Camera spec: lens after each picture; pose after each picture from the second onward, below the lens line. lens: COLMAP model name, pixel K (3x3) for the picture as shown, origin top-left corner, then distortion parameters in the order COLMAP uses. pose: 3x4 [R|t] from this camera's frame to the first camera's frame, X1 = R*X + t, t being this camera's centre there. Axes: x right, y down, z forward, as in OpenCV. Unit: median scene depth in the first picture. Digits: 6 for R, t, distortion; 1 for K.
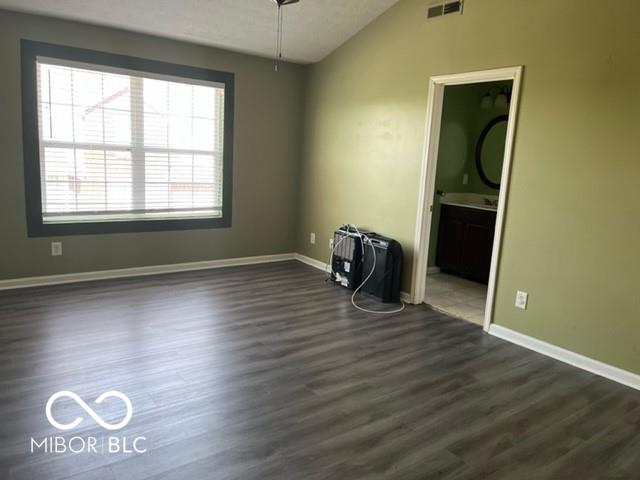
lens RADIAL K [[482.4, 0, 316.6], [0, 482.4, 237.2], [0, 0, 1]] dist [0.006272, -0.010492]
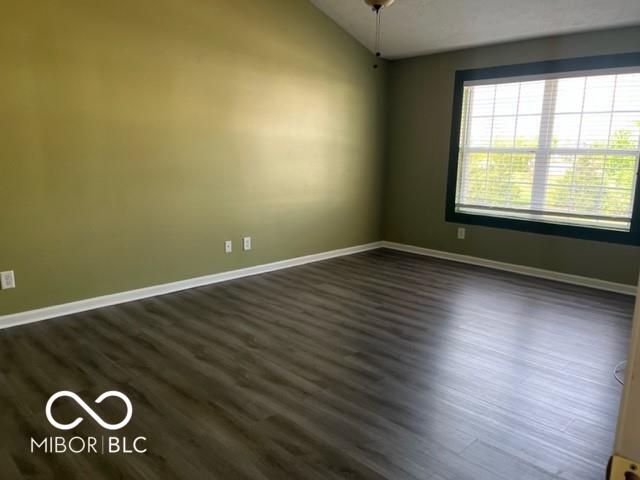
lens RADIAL K [[482.4, 0, 315.9], [0, 482.4, 242.9], [0, 0, 1]] dist [0.006272, -0.010492]
pose [[0.147008, 0.139755, -0.979213, 0.608402], [-0.169225, 0.978926, 0.114309, -0.029834], [0.974552, 0.148903, 0.167560, 0.410805]]
